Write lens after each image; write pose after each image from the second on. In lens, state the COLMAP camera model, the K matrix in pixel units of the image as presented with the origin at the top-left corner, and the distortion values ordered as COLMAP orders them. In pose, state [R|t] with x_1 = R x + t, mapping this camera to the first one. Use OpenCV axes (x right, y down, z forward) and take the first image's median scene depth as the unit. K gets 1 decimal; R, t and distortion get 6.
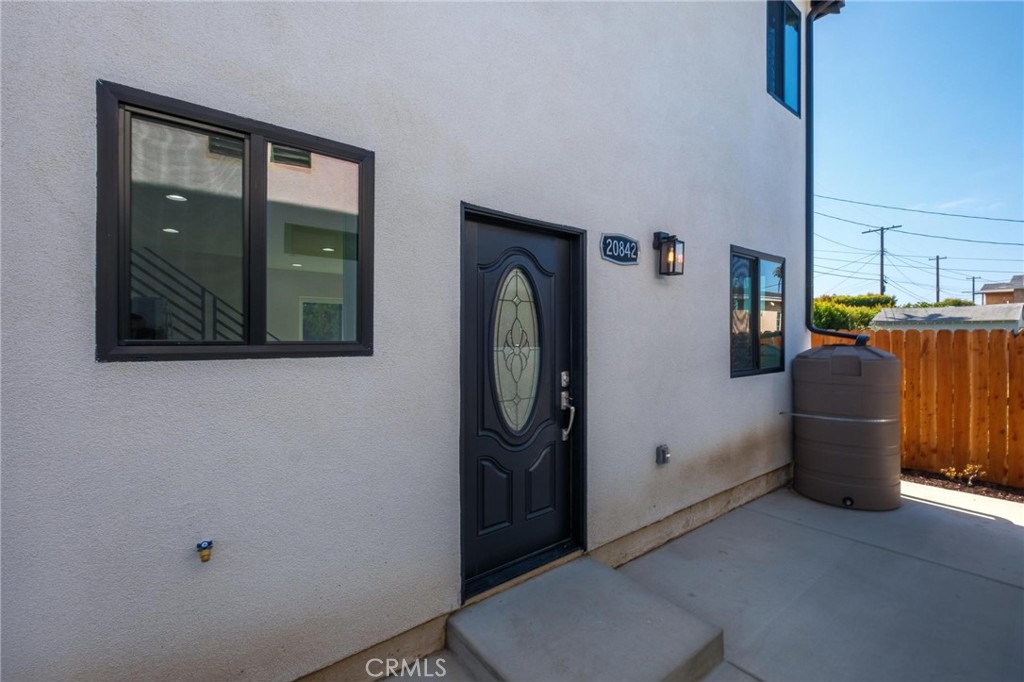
lens RADIAL K [[453.3, 0, 504.9], [0, 453.3, 333.8], [0, 0, 1]] dist [-0.007163, -0.000989]
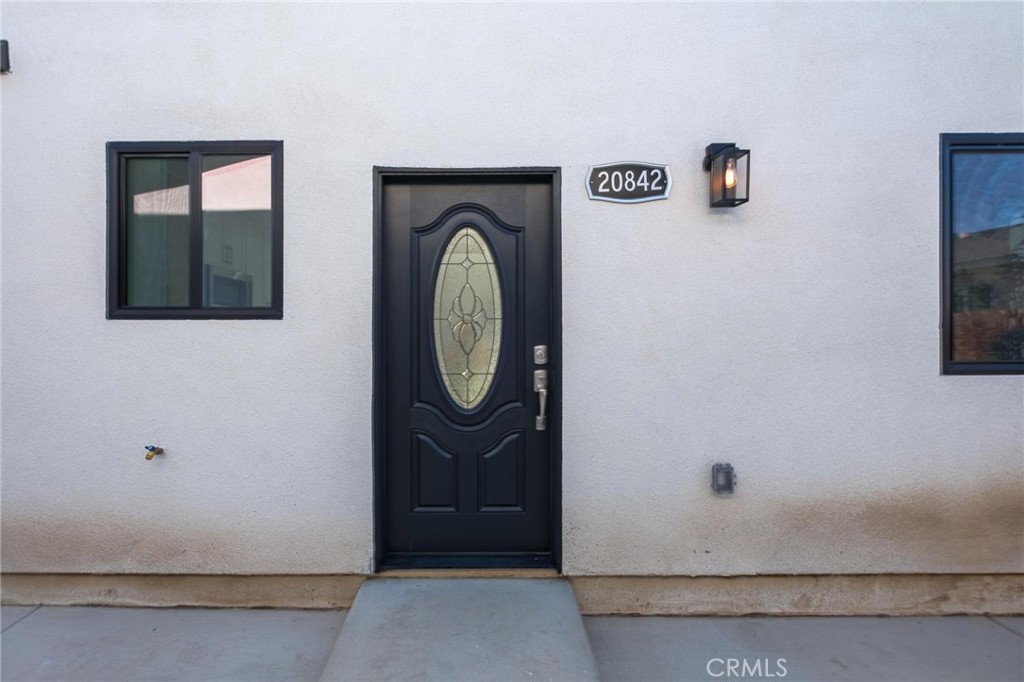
lens RADIAL K [[453.3, 0, 505.0], [0, 453.3, 331.7], [0, 0, 1]] dist [-0.007163, -0.000989]
pose [[0.775387, -0.005649, -0.631461, 0.629773], [0.006583, 0.999978, -0.000863, 0.061322], [0.631452, -0.003487, 0.775407, 0.344042]]
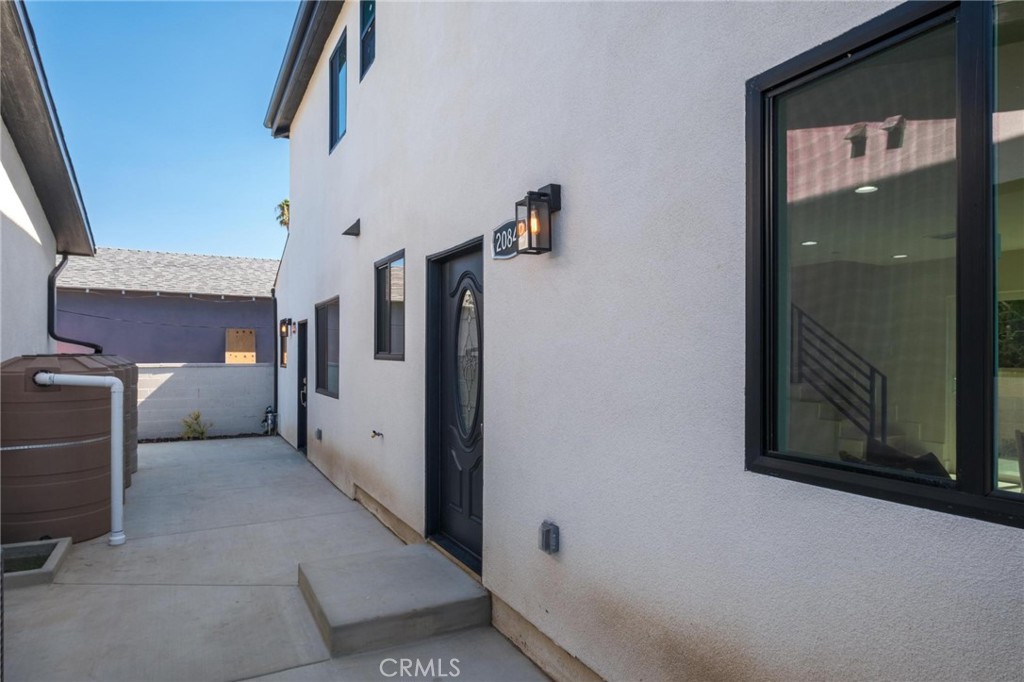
lens RADIAL K [[609.0, 0, 507.5], [0, 609.0, 347.7], [0, 0, 1]] dist [-0.004572, -0.000049]
pose [[-0.190126, -0.009602, -0.981713, 1.453071], [-0.004708, 0.999950, -0.008869, 0.013775], [0.981749, 0.002936, -0.190161, 1.345953]]
